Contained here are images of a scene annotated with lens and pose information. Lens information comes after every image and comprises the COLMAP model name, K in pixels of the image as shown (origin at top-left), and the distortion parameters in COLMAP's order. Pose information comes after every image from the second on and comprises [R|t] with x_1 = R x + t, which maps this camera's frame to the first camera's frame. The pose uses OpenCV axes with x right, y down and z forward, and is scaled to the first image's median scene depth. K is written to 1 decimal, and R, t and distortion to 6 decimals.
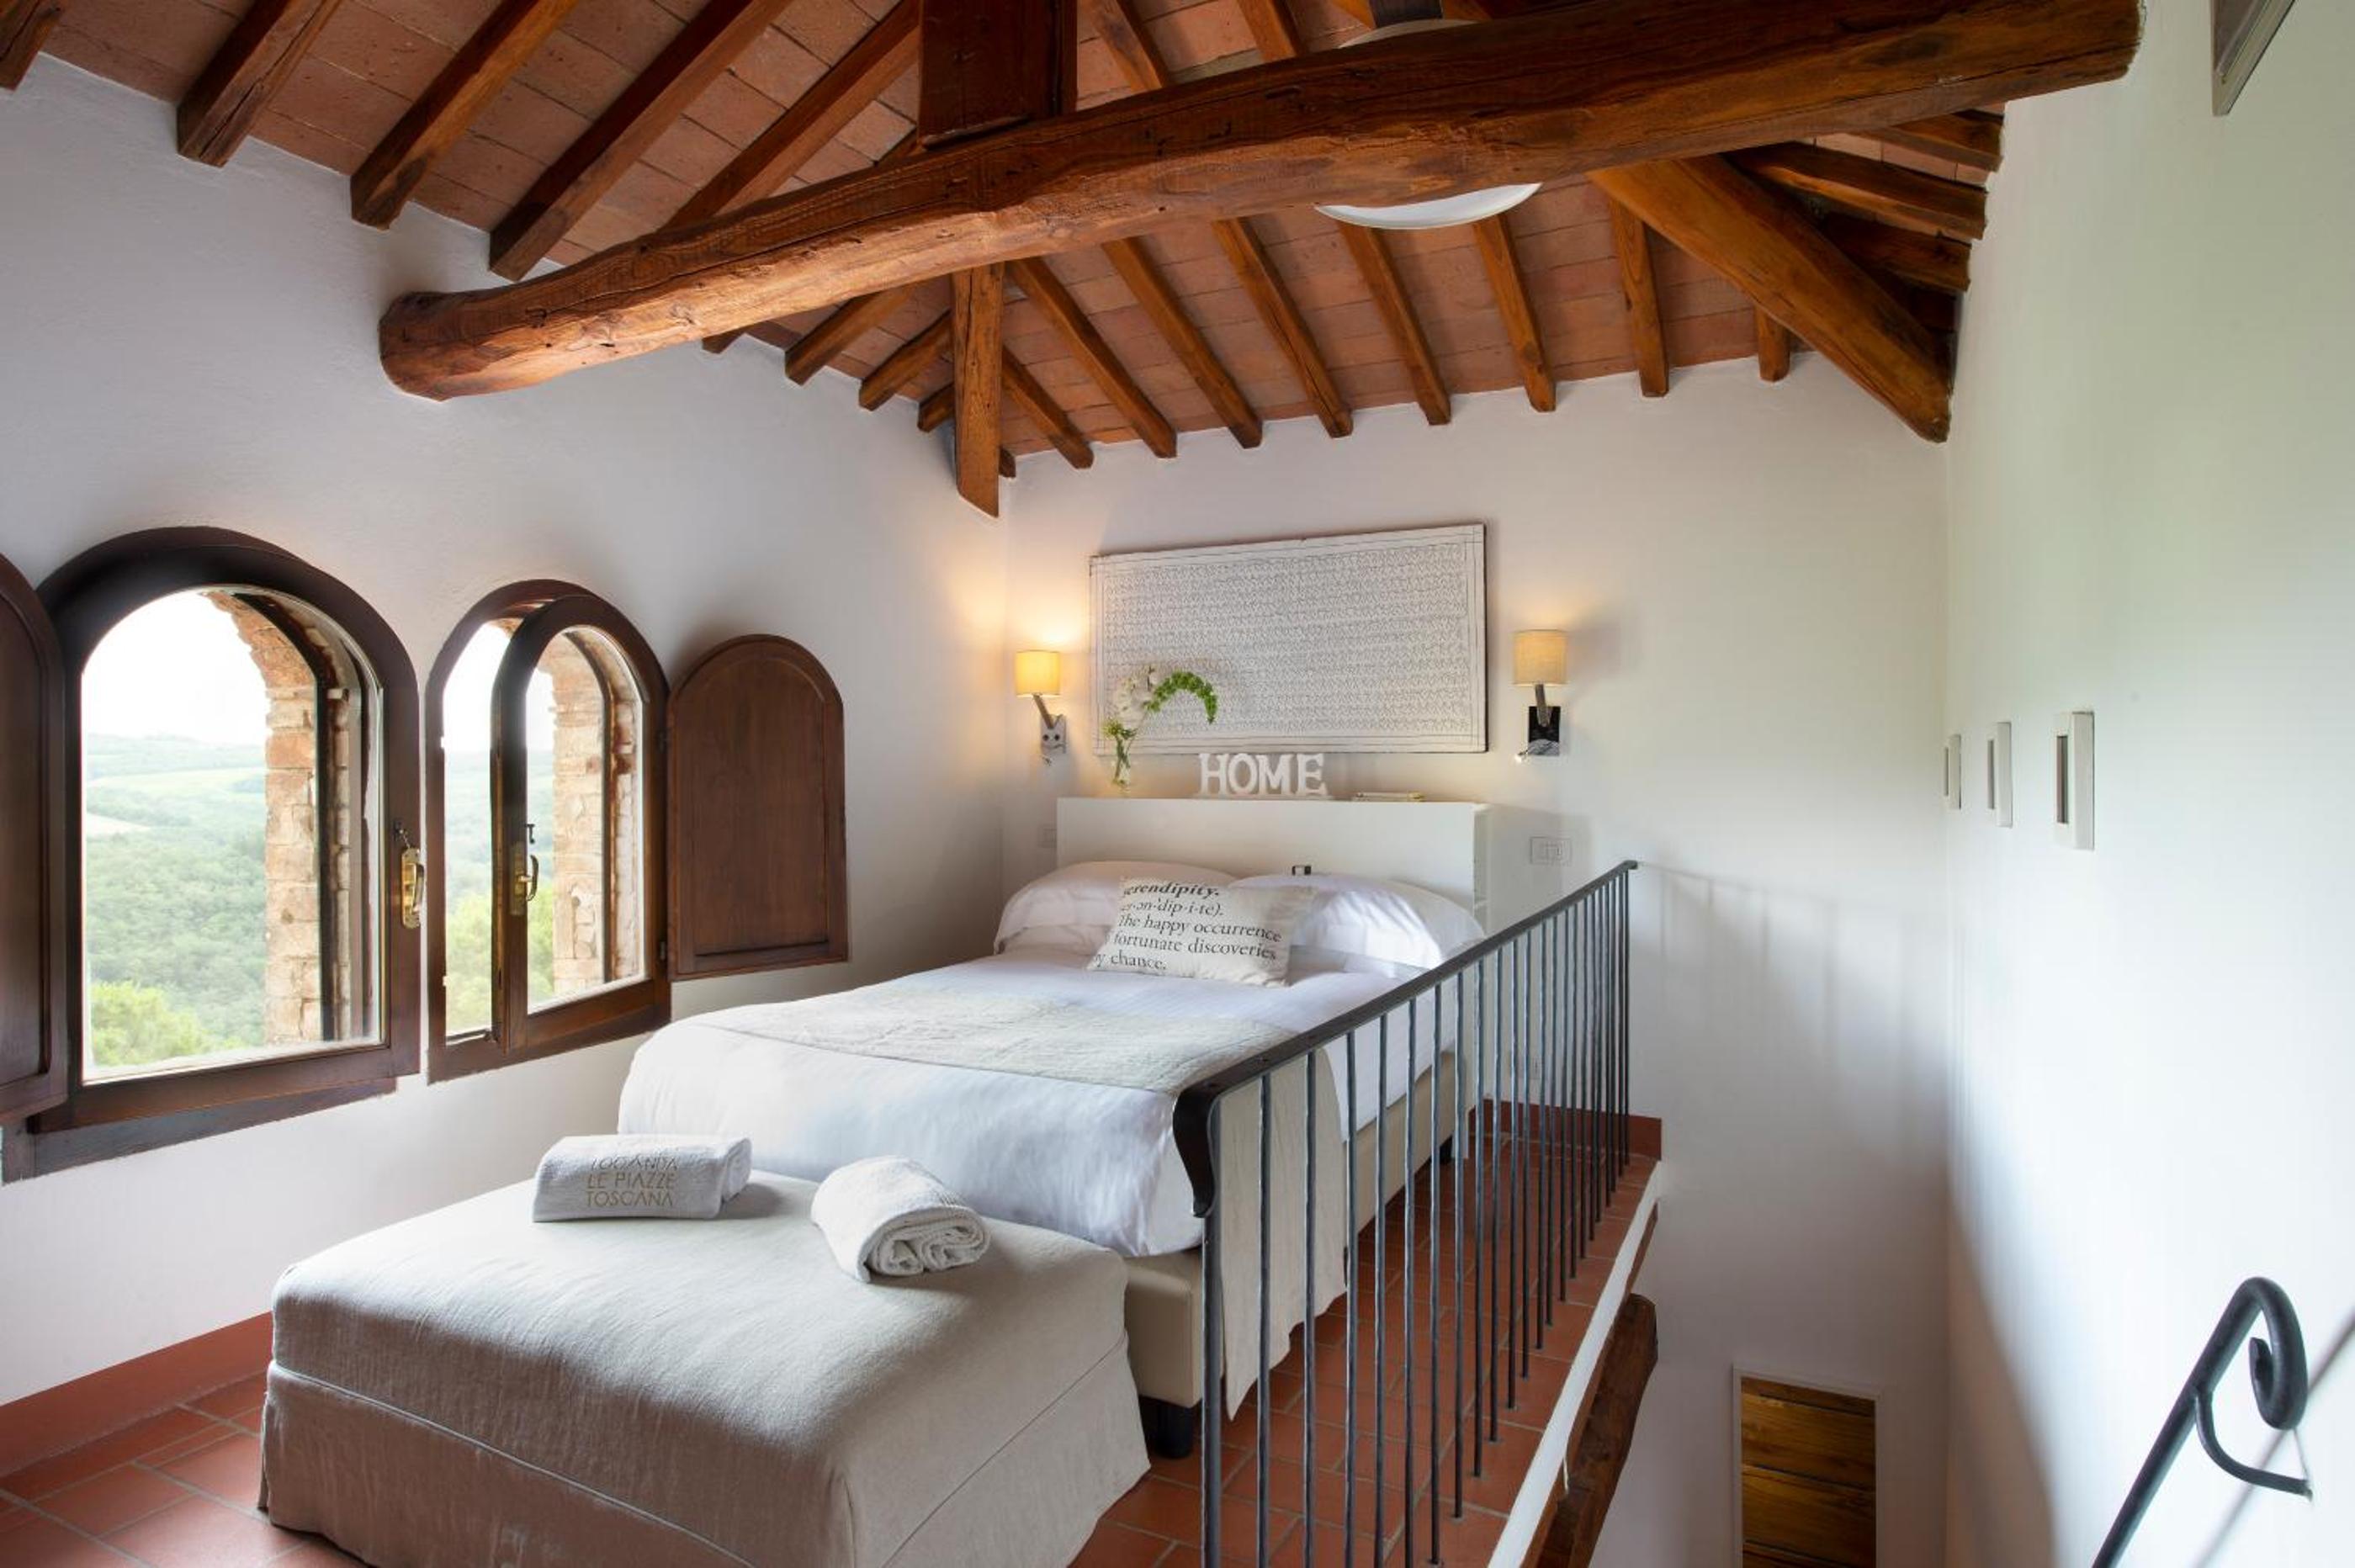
lens RADIAL K [[1235.2, 0, 1185.3], [0, 1235.2, 786.4], [0, 0, 1]] dist [-0.001335, -0.000014]
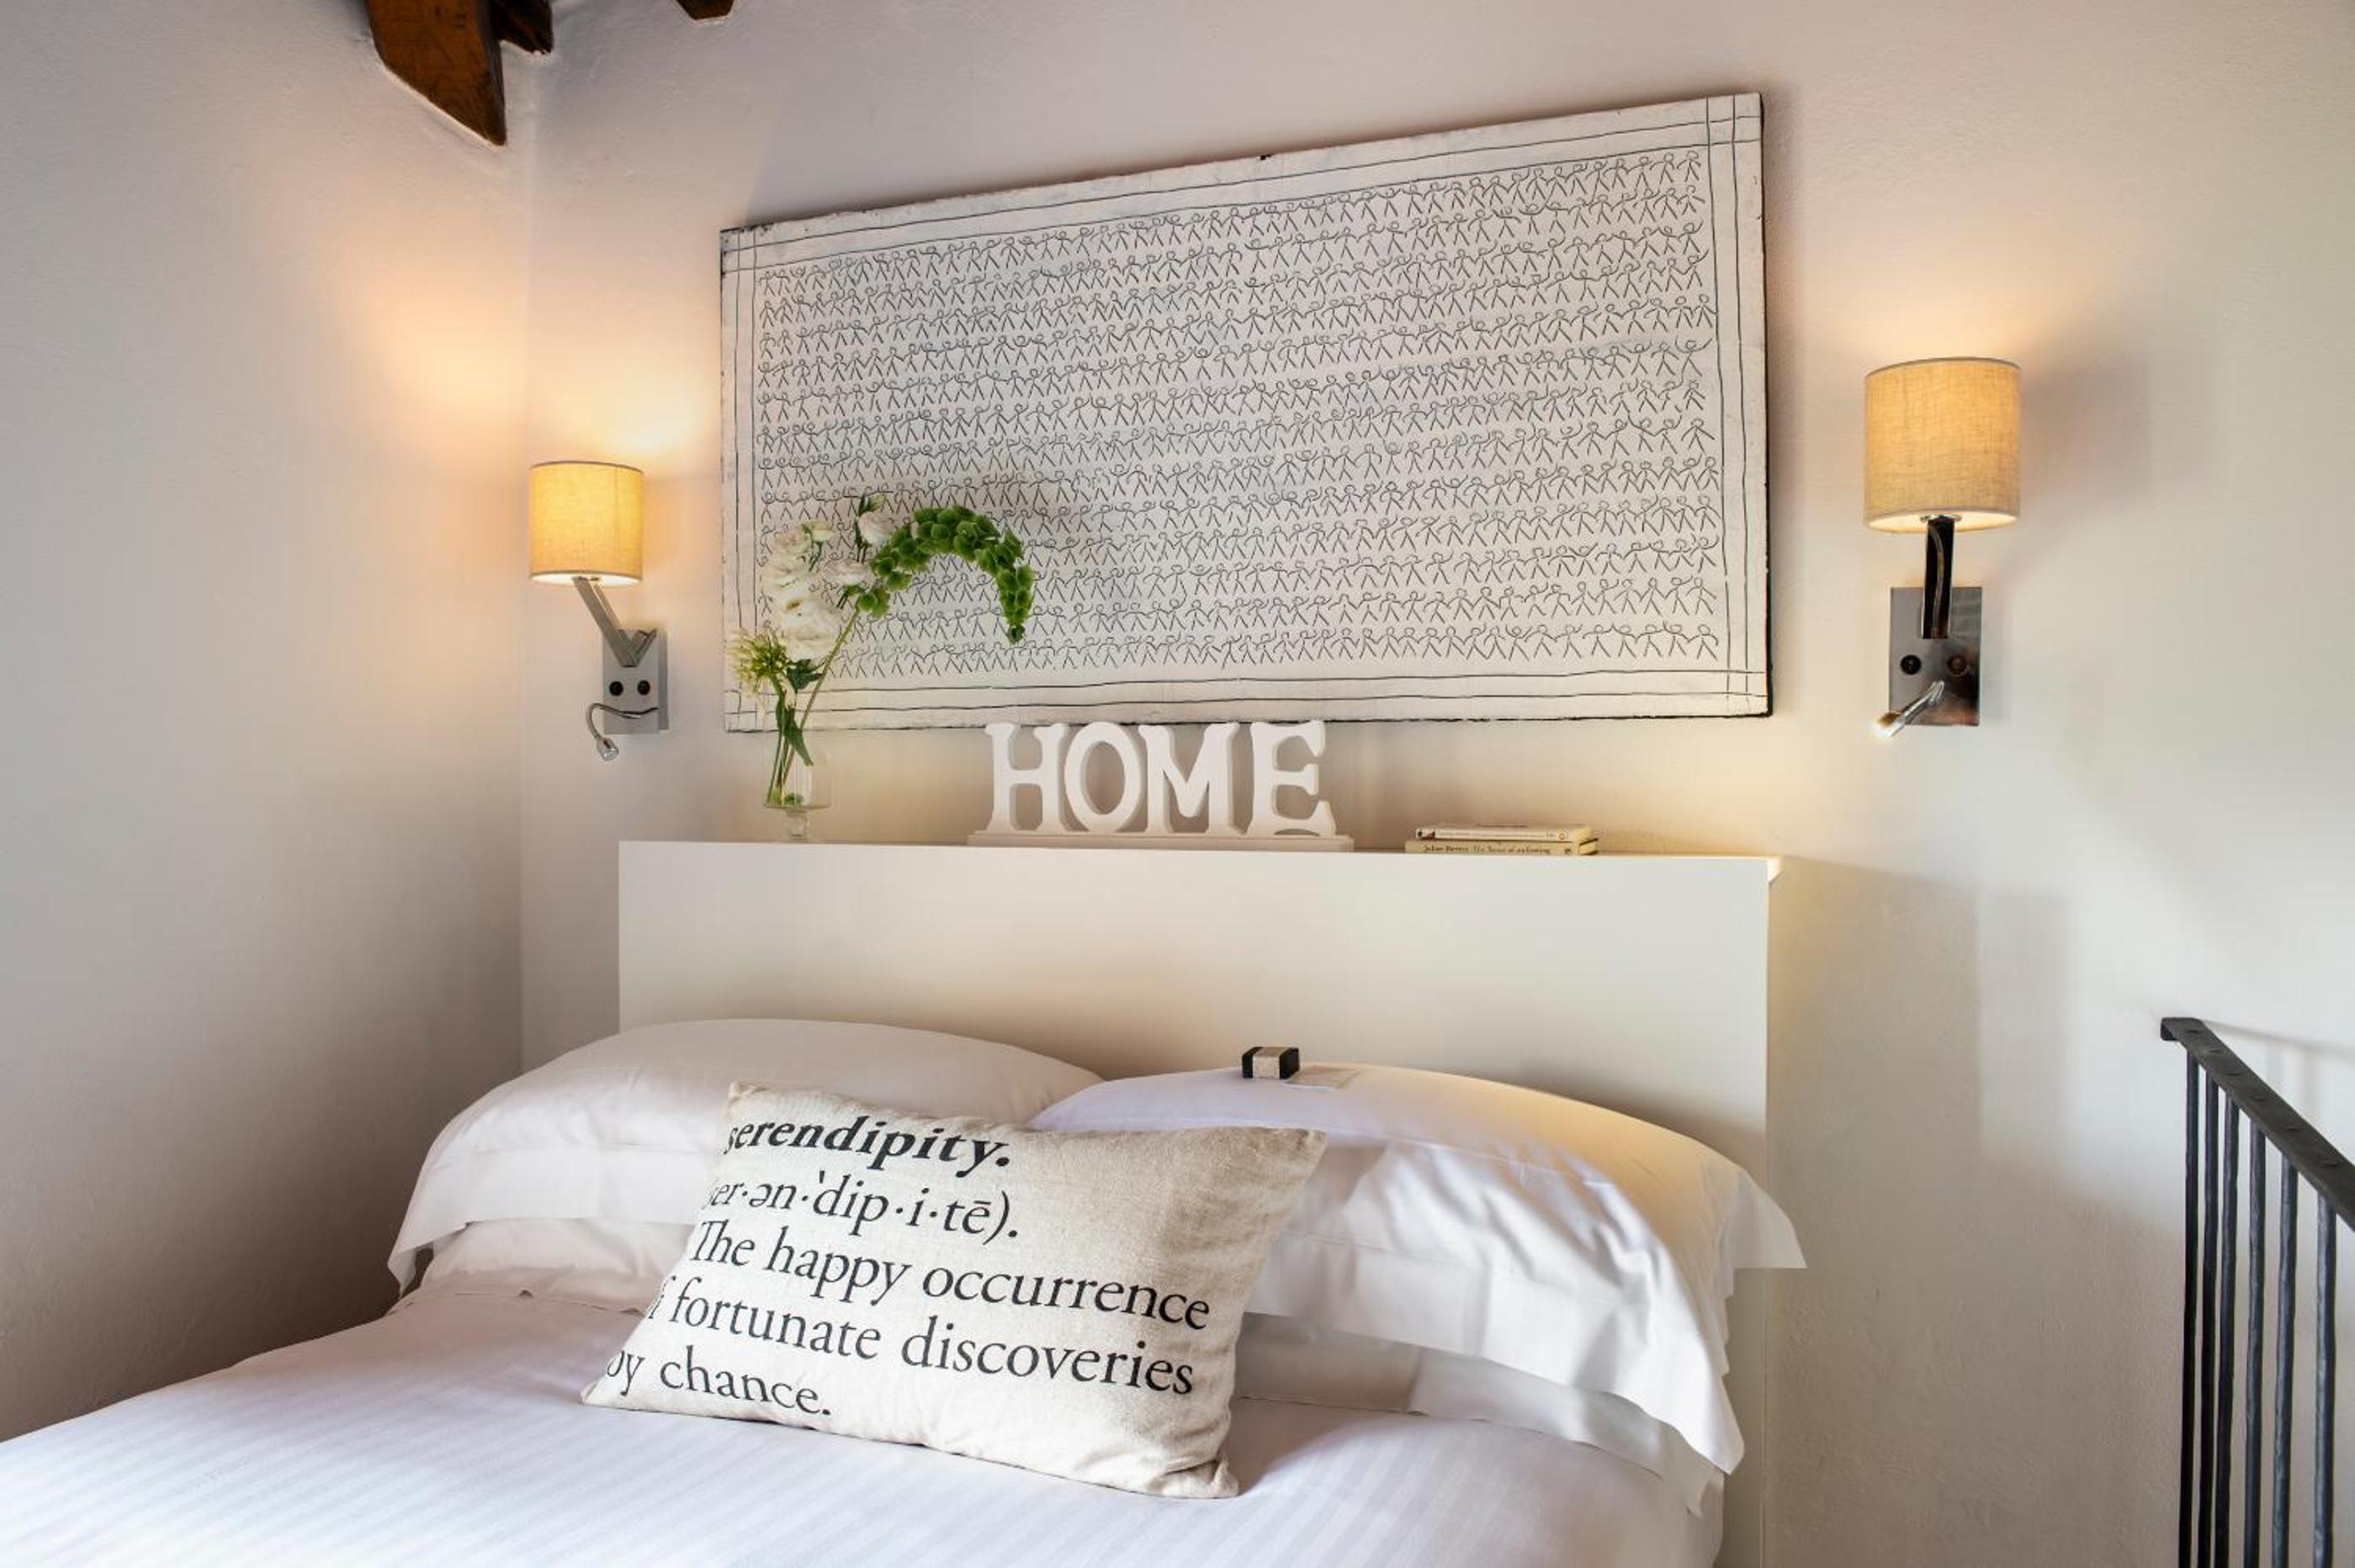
lens RADIAL K [[1924.9, 0, 1177.1], [0, 1924.9, 790.0], [0, 0, 1]] dist [0.001075, 0.000264]
pose [[0.997786, -0.000169, 0.066508, 0.031305], [0.000863, 0.999945, -0.010409, -0.000435], [-0.066503, 0.010443, 0.997732, 0.436461]]
